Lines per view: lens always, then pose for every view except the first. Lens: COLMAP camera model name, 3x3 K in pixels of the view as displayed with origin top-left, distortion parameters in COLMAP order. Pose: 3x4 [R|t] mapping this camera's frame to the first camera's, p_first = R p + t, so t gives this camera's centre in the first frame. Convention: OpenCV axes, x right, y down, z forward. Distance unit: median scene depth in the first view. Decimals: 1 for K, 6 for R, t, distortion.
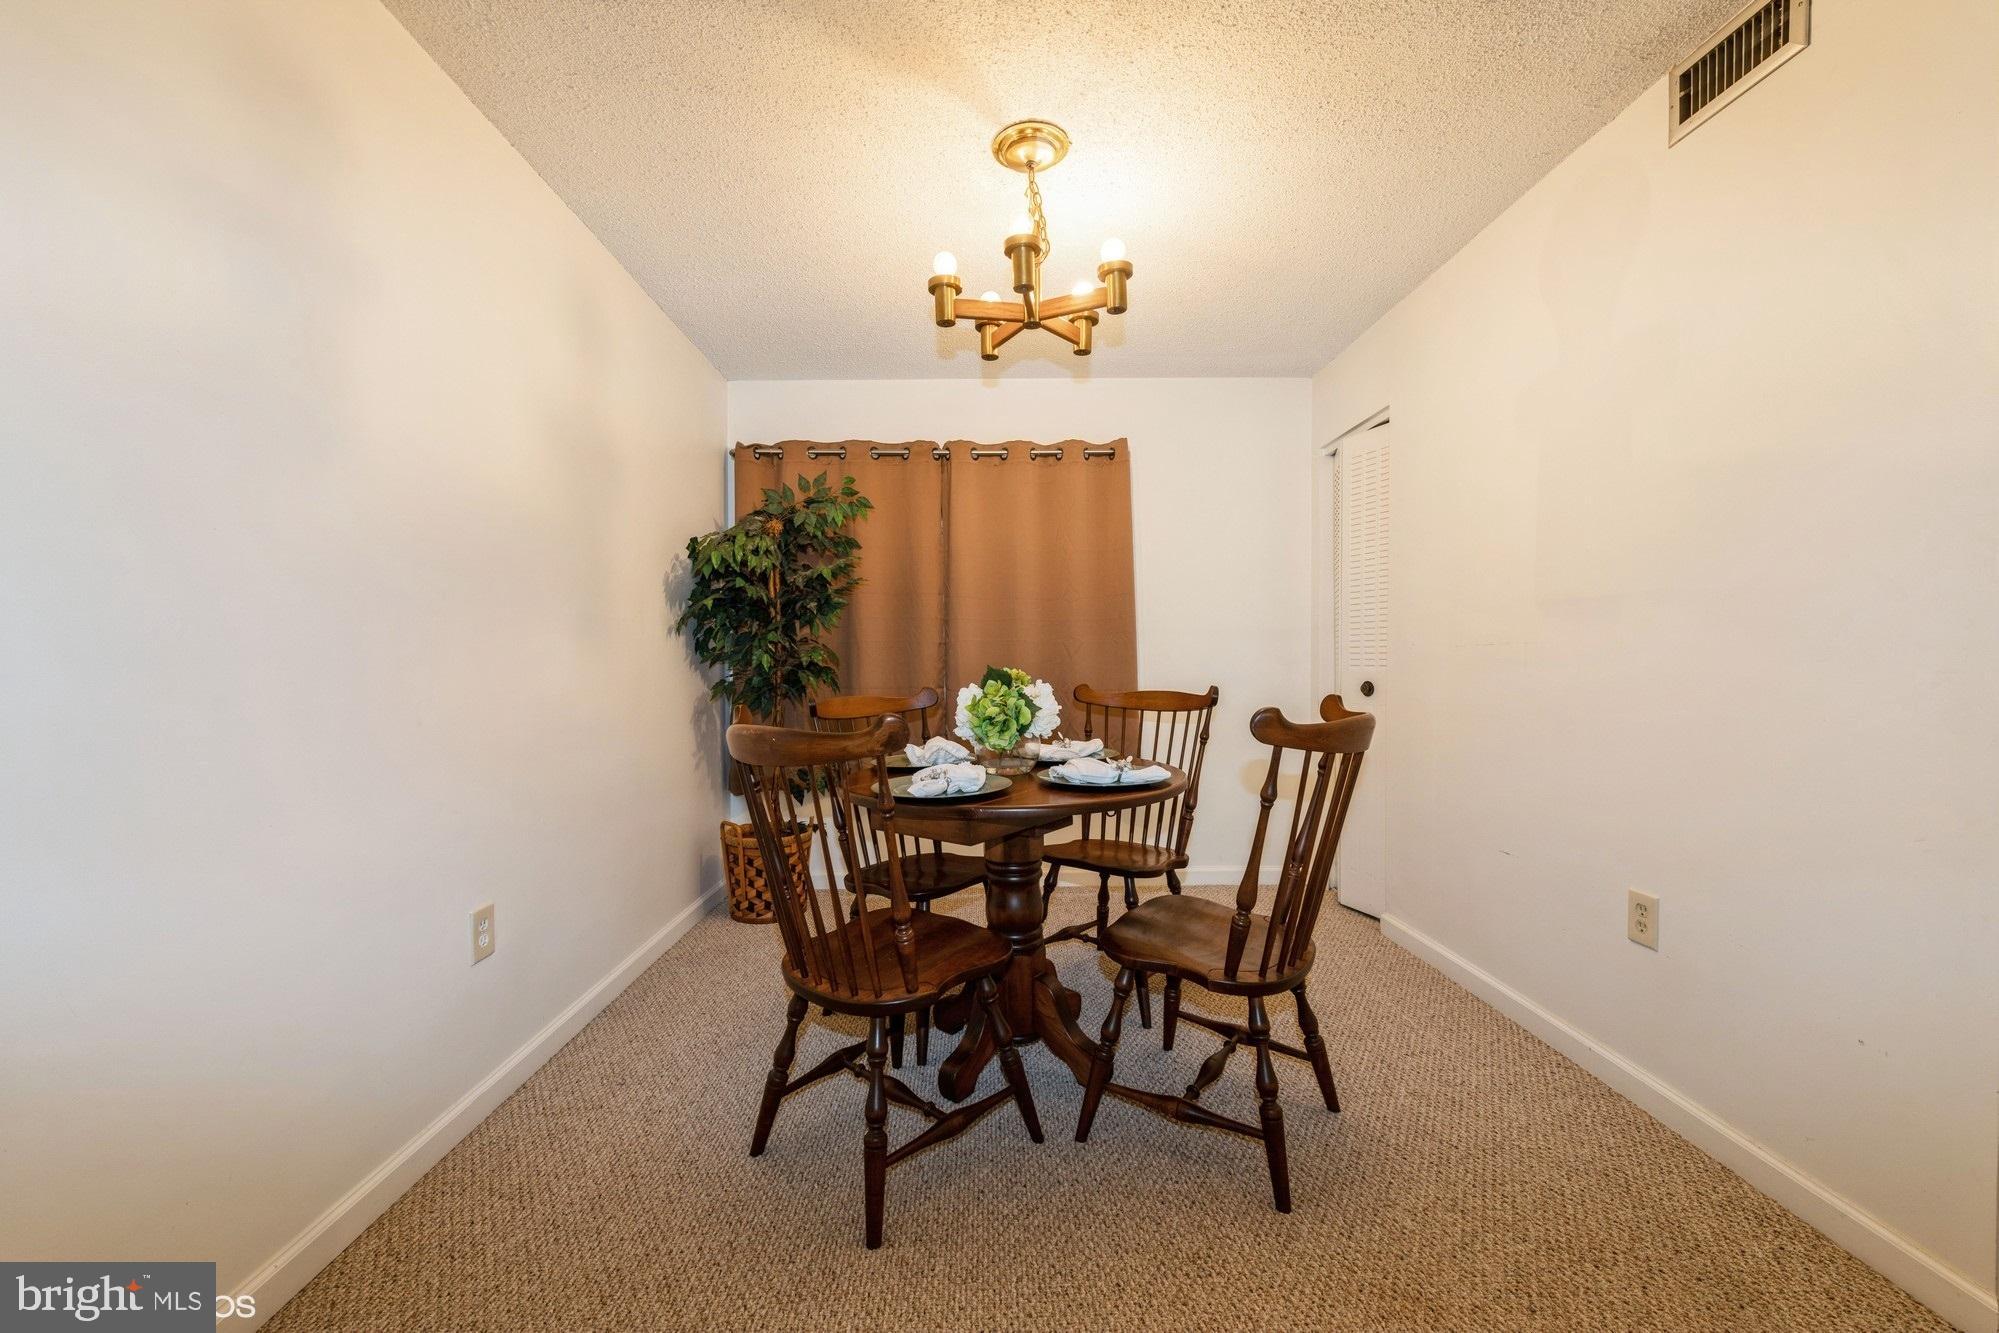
lens RADIAL K [[781.1, 0, 1007.4], [0, 781.1, 673.0], [0, 0, 1]] dist [0.004307, -0.000639]
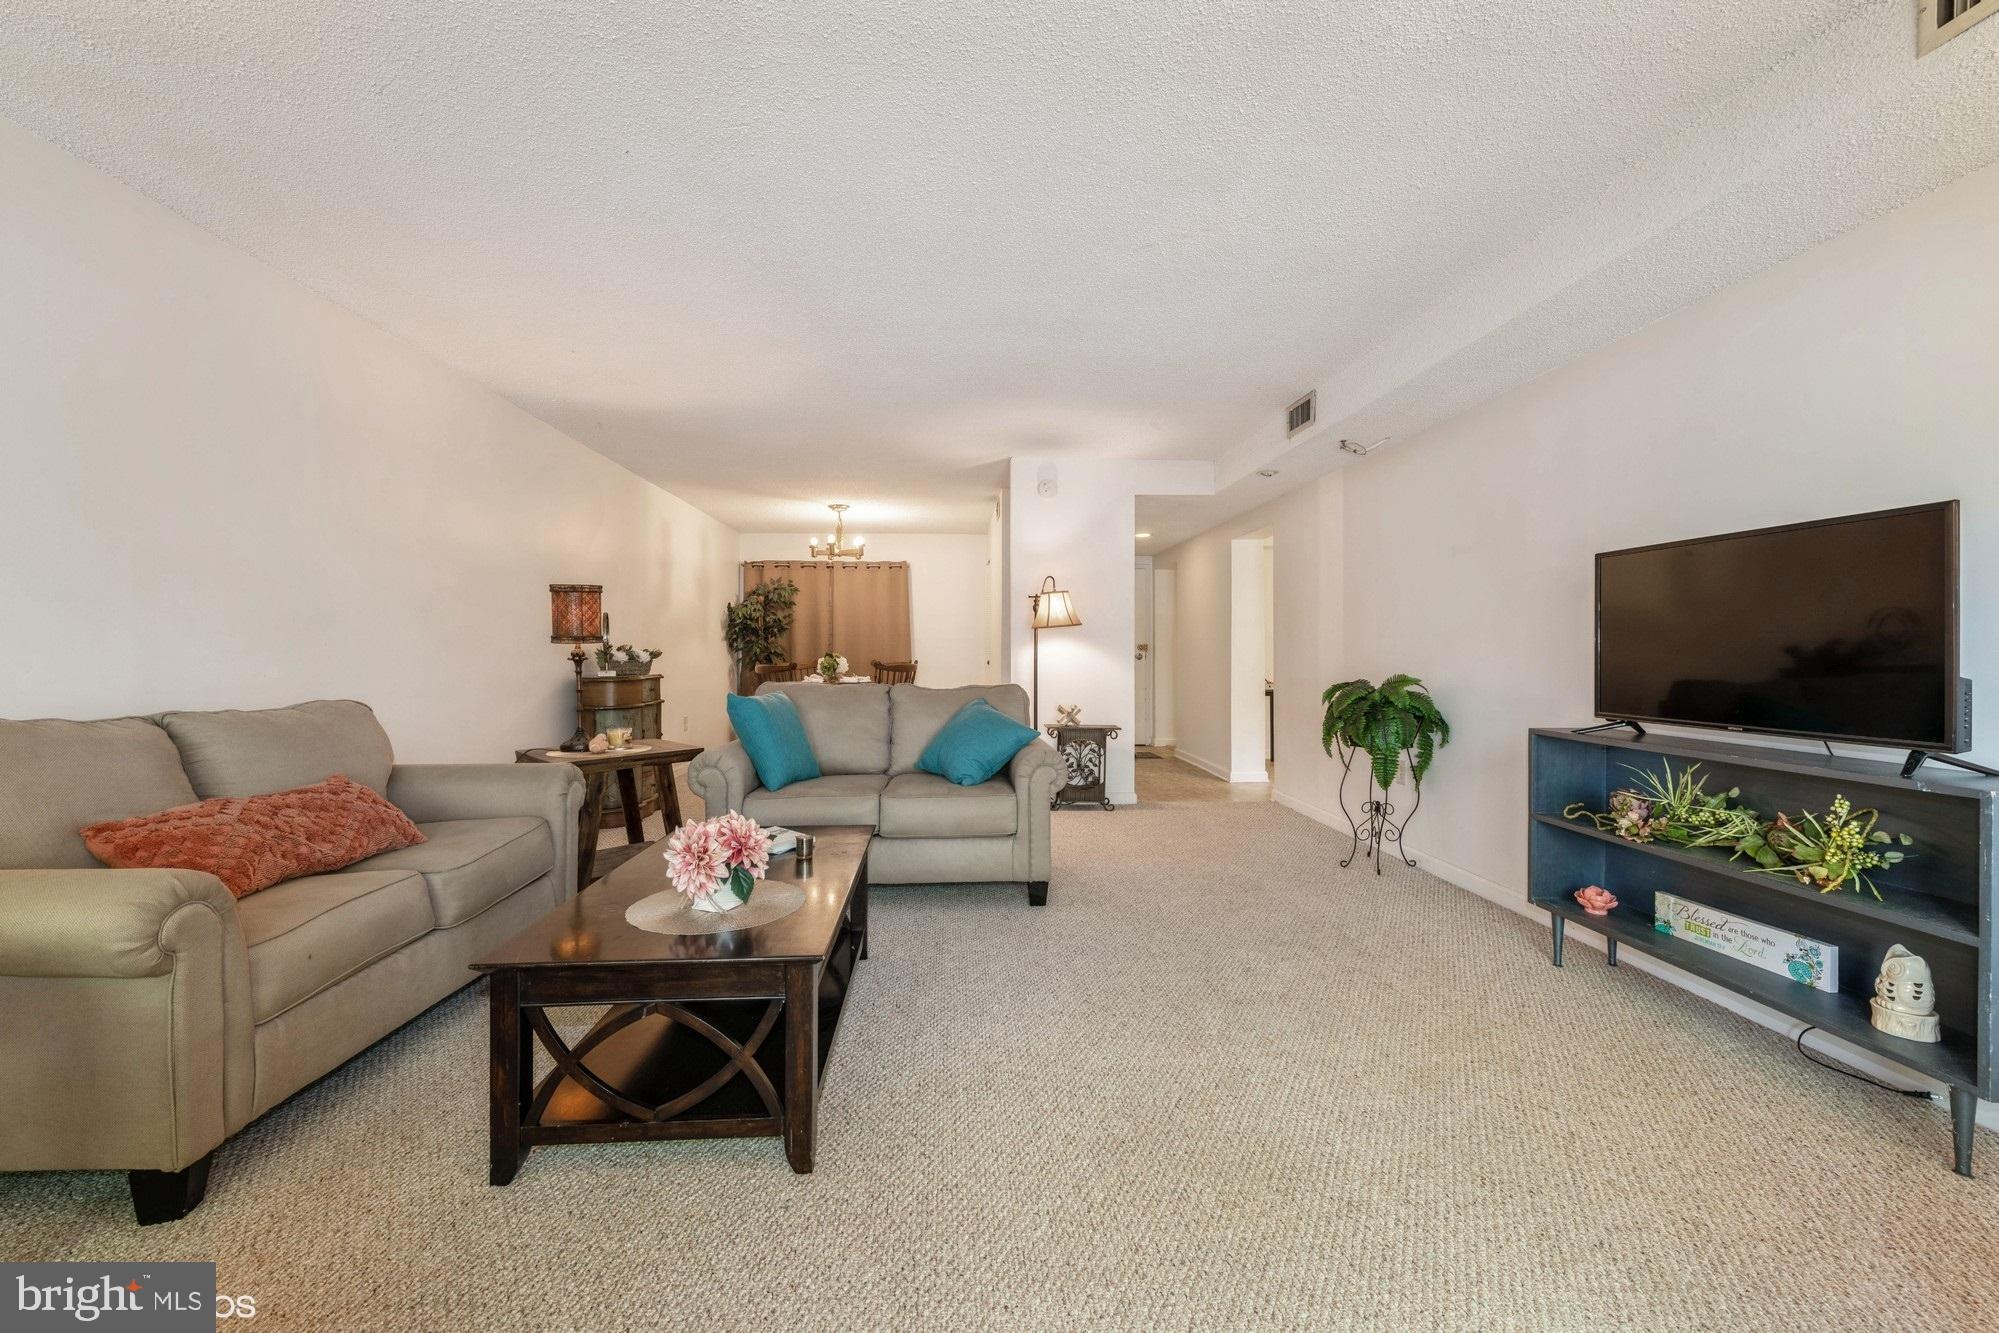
lens RADIAL K [[781.1, 0, 992.1], [0, 781.1, 658.8], [0, 0, 1]] dist [0.004307, -0.000639]
pose [[0.999563, 0.004091, 0.029287, 0.383225], [-0.003754, 0.999926, -0.011570, 0.035722], [-0.029332, 0.011455, 0.999504, -1.573044]]
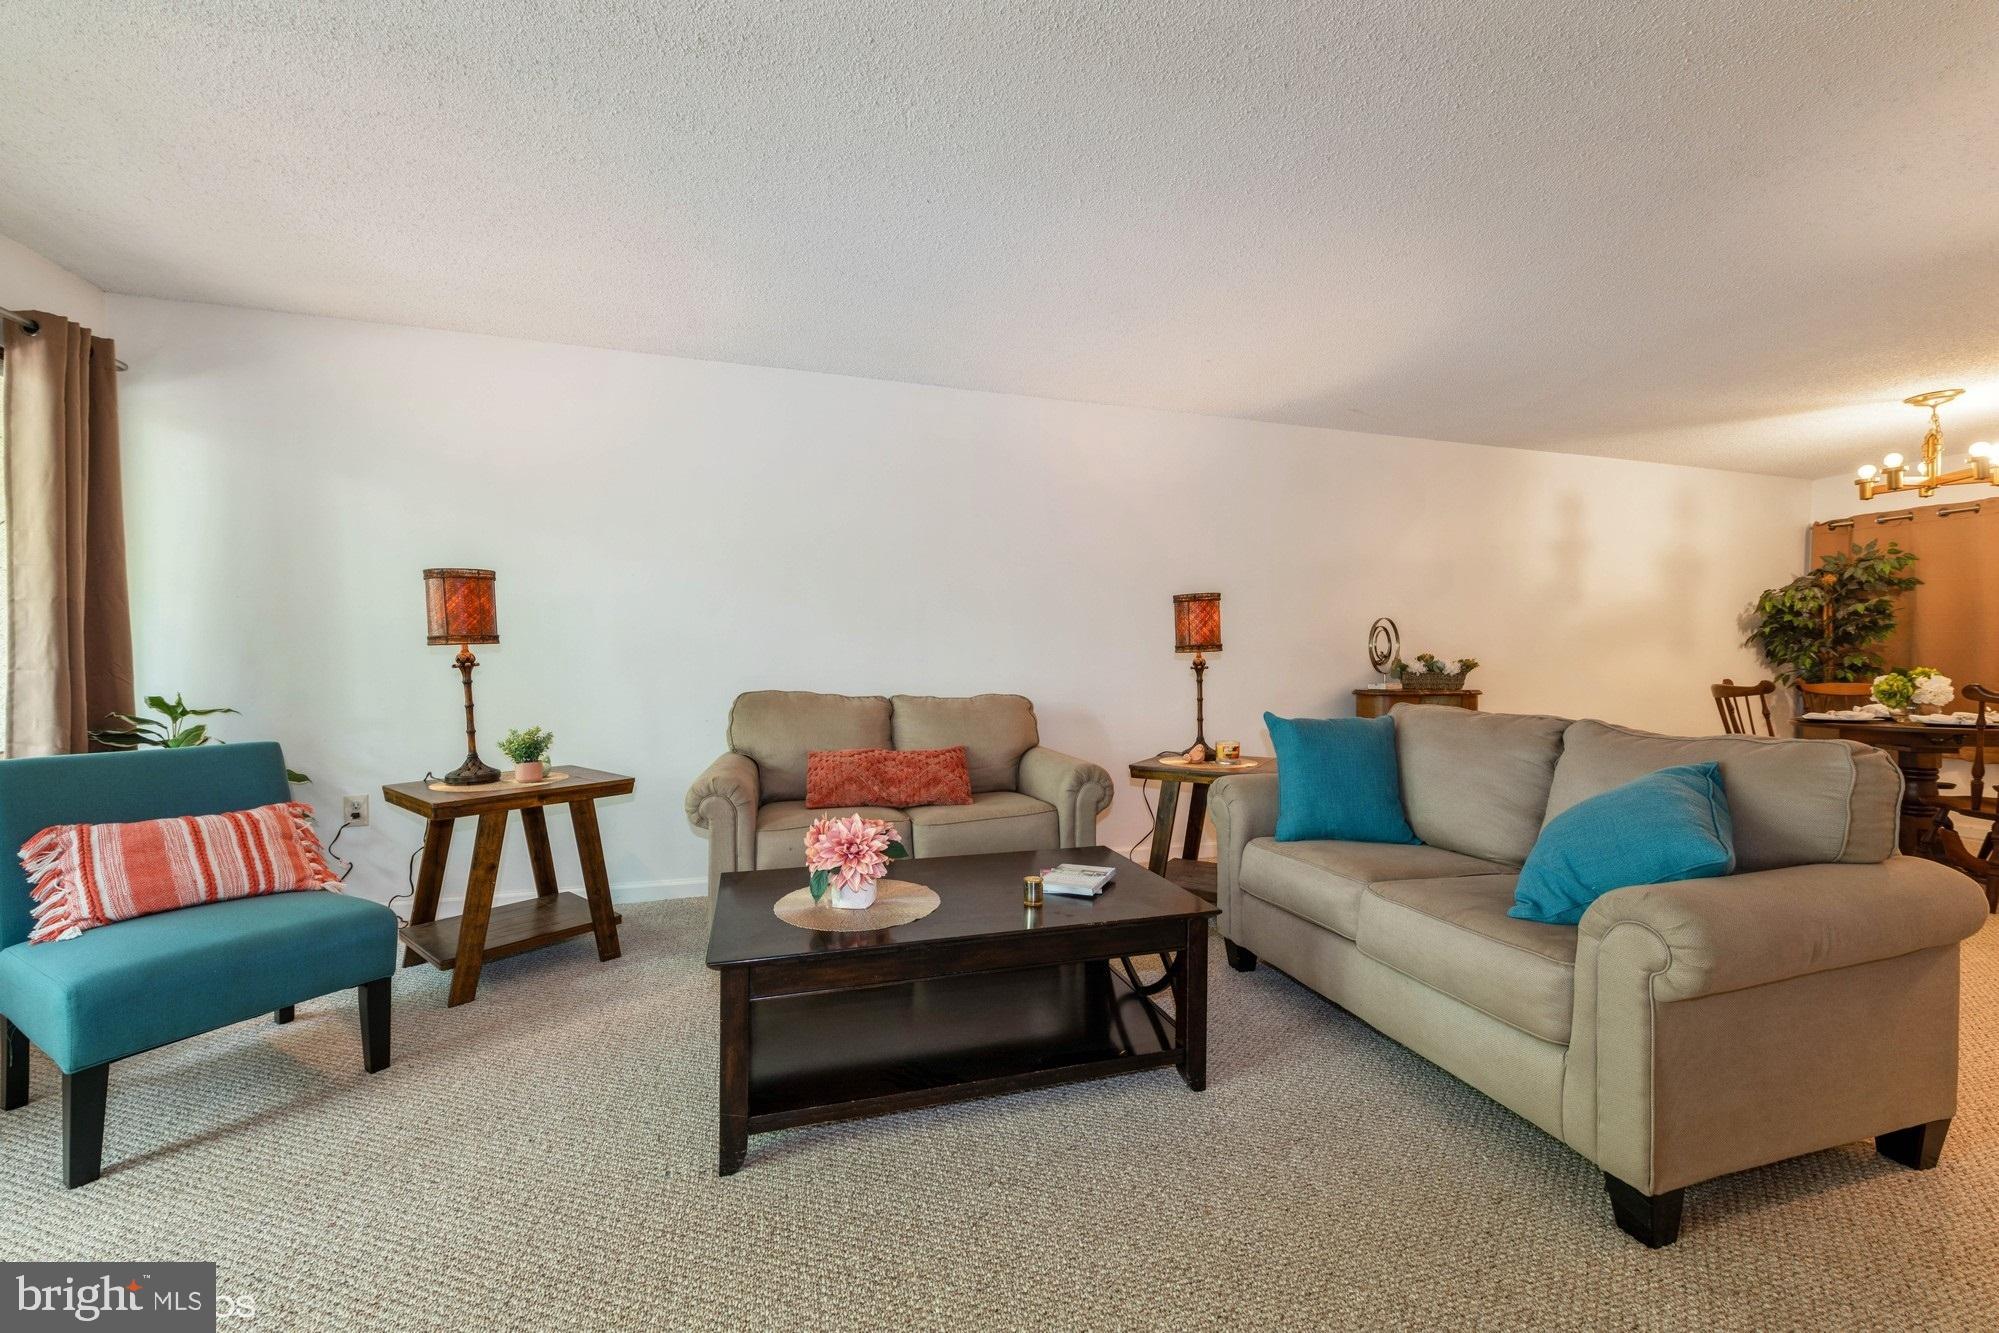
lens RADIAL K [[781.1, 0, 1000.0], [0, 781.1, 673.1], [0, 0, 1]] dist [0.004307, -0.000639]
pose [[0.264989, 0.024384, -0.963943, 0.797749], [-0.026967, 0.999477, 0.017870, 0.021530], [0.963874, 0.021260, 0.265508, -1.048908]]
